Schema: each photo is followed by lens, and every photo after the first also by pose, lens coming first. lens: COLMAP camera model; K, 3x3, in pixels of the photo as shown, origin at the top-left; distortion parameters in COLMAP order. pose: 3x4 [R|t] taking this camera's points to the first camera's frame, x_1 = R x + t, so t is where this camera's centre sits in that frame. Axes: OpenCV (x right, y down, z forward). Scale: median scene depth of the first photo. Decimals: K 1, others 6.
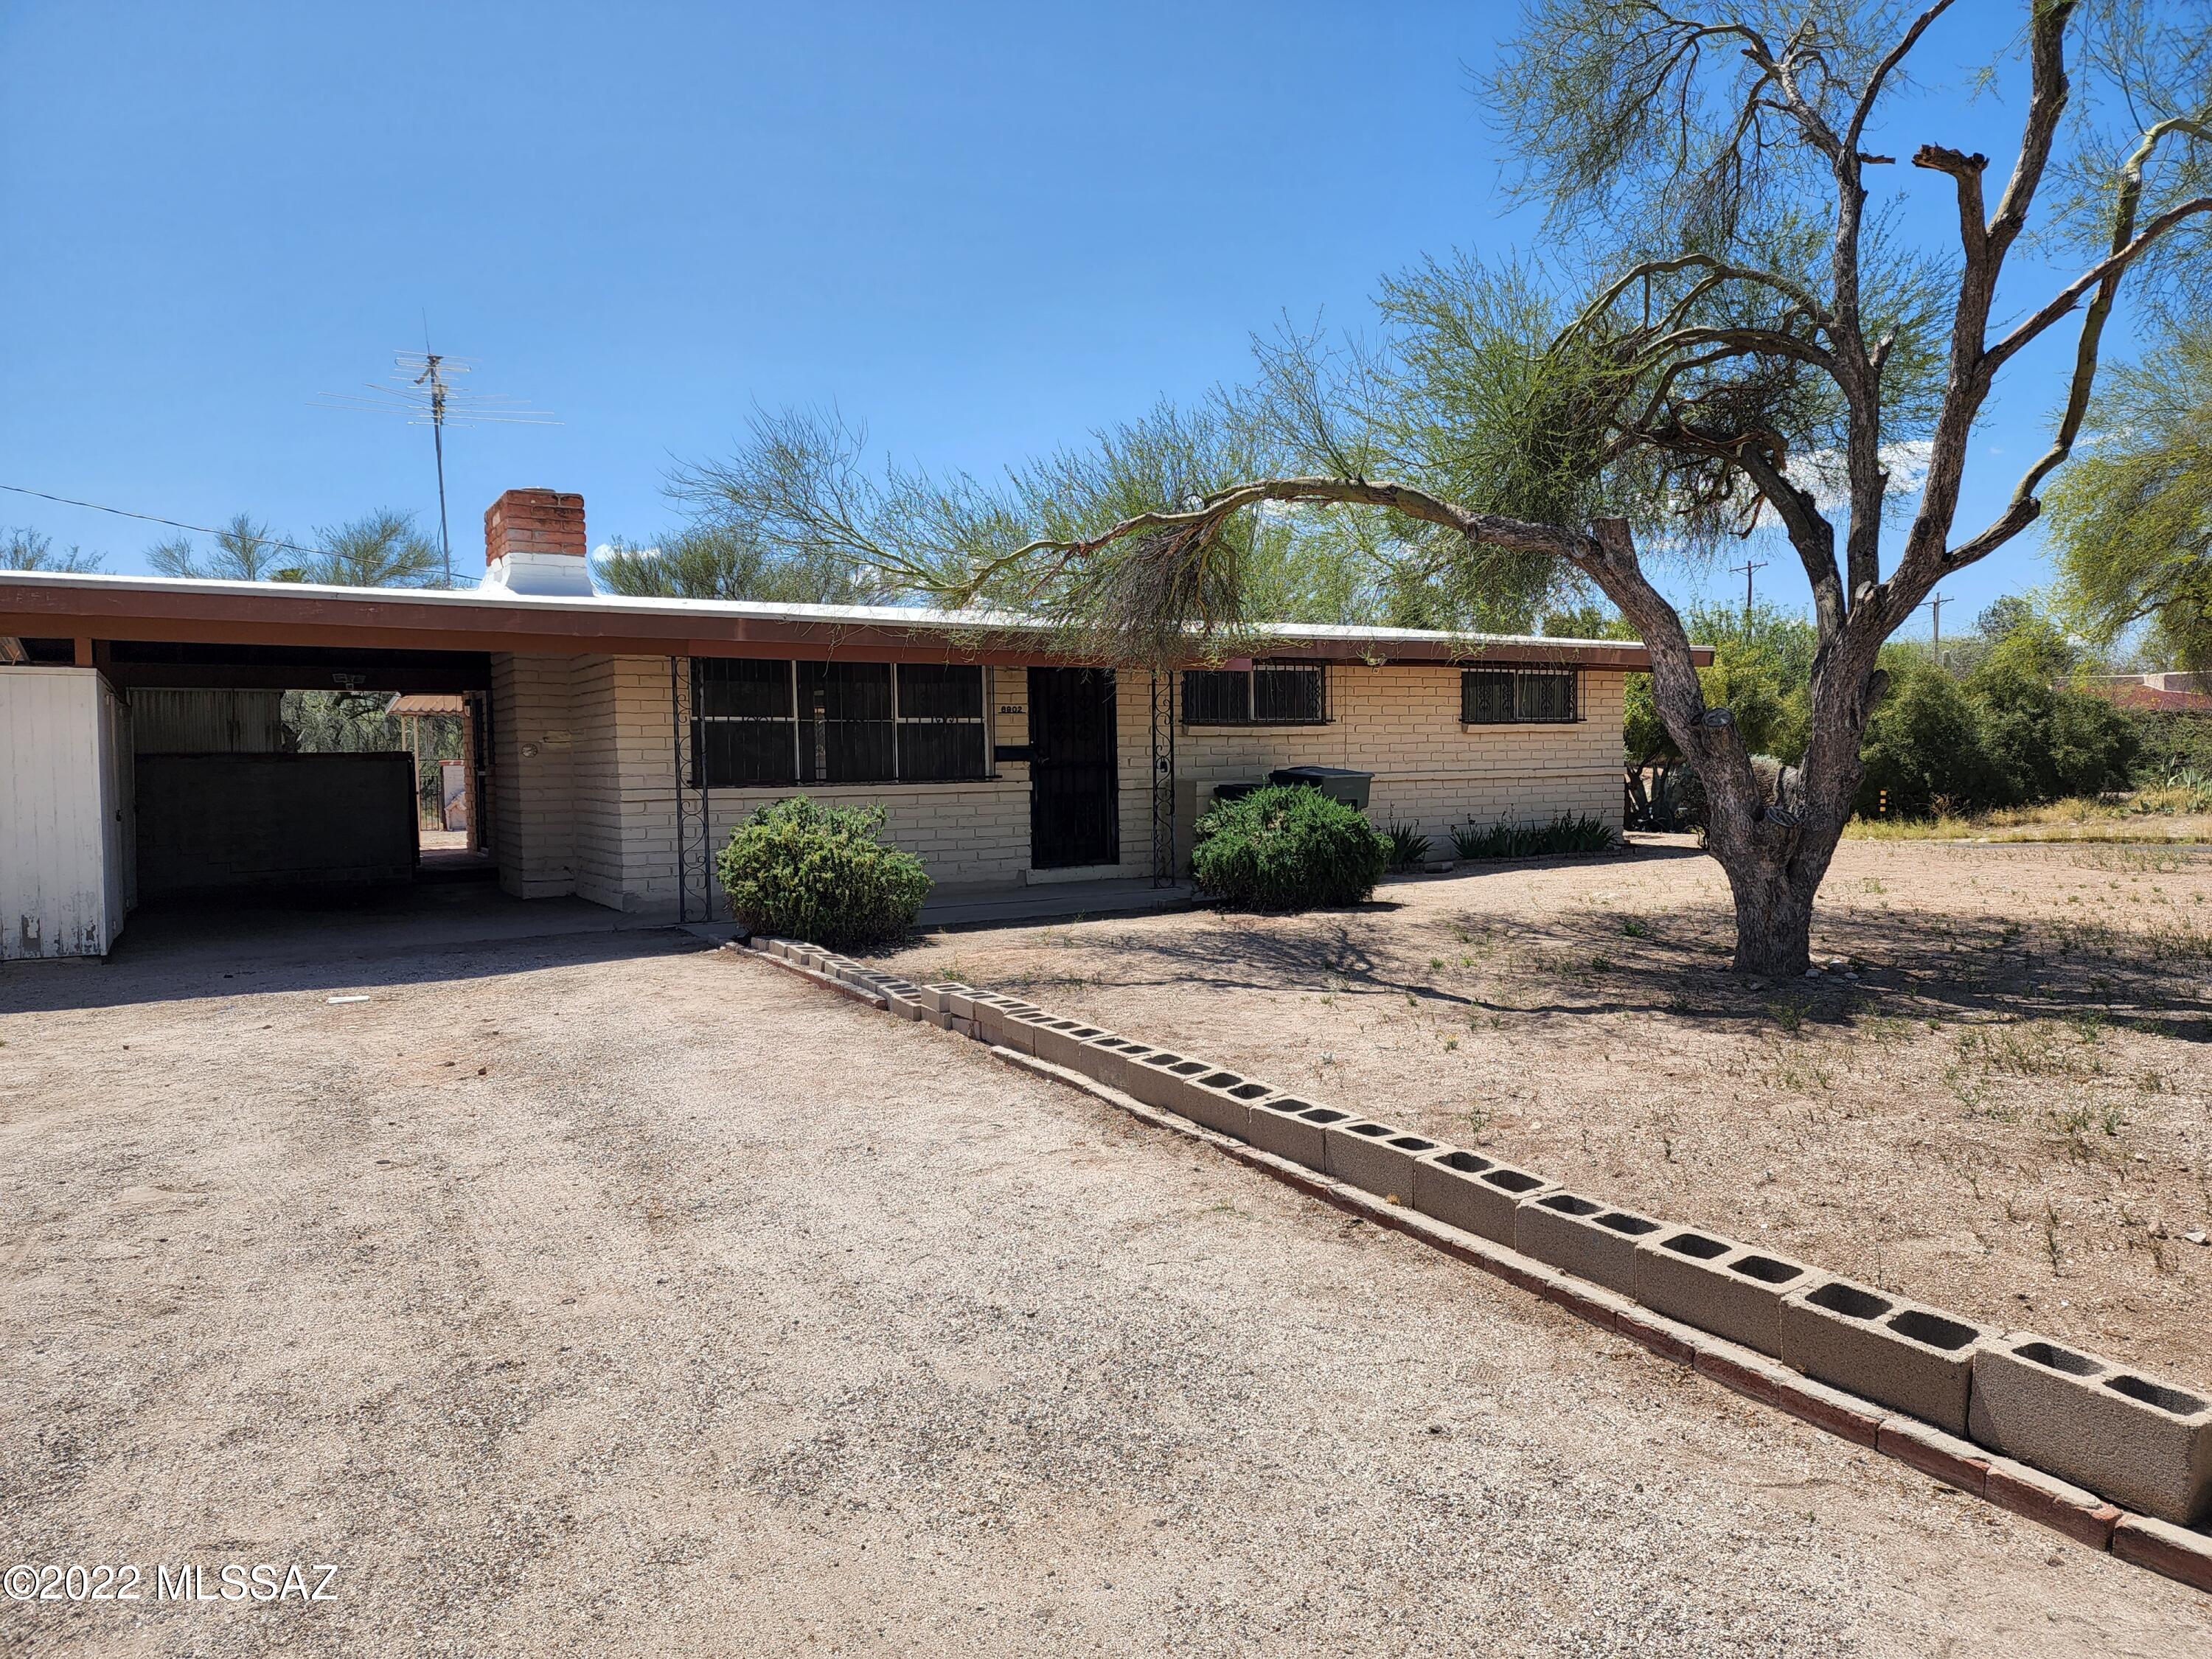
lens RADIAL K [[1451.5, 0, 1106.0], [0, 1451.5, 829.5], [0, 0, 1]] dist [-0.002645, -0.001578]
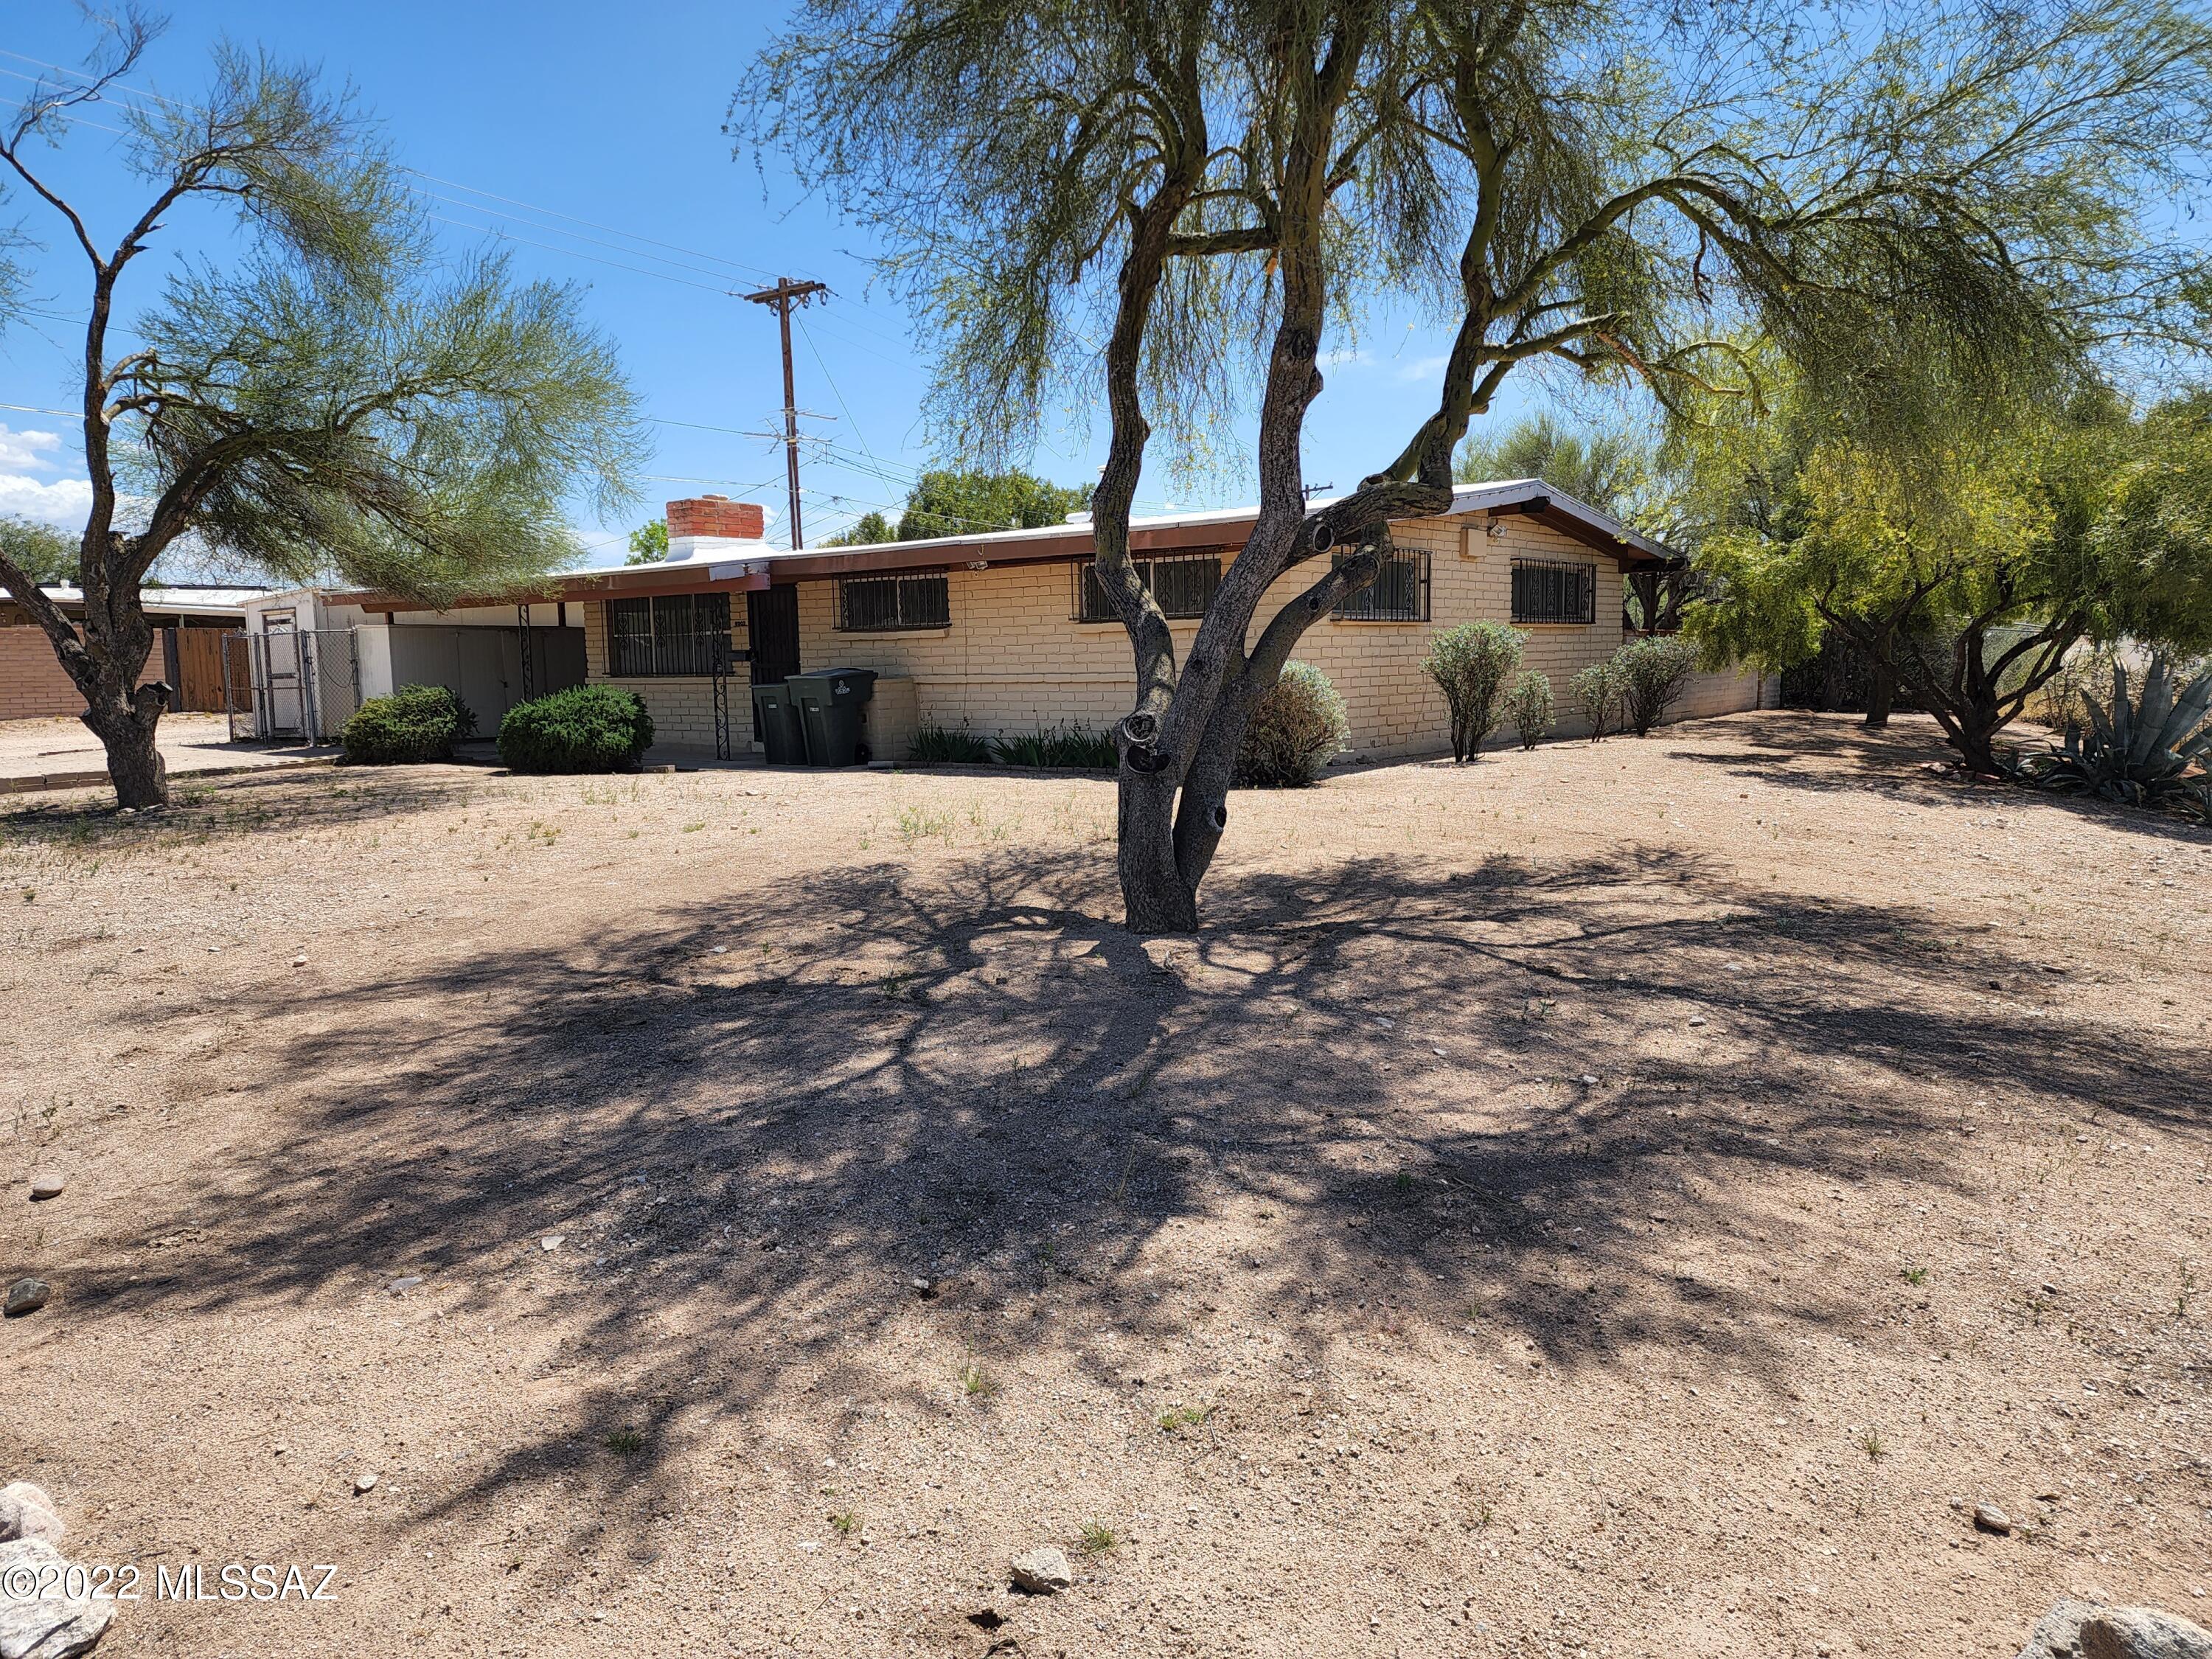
lens RADIAL K [[1451.5, 0, 1106.0], [0, 1451.5, 829.5], [0, 0, 1]] dist [-0.002645, -0.001578]
pose [[0.386837, 0.116916, -0.914706, 1.204647], [-0.034204, 0.993067, 0.112466, -0.050114], [0.921513, -0.012219, 0.388154, 0.701387]]
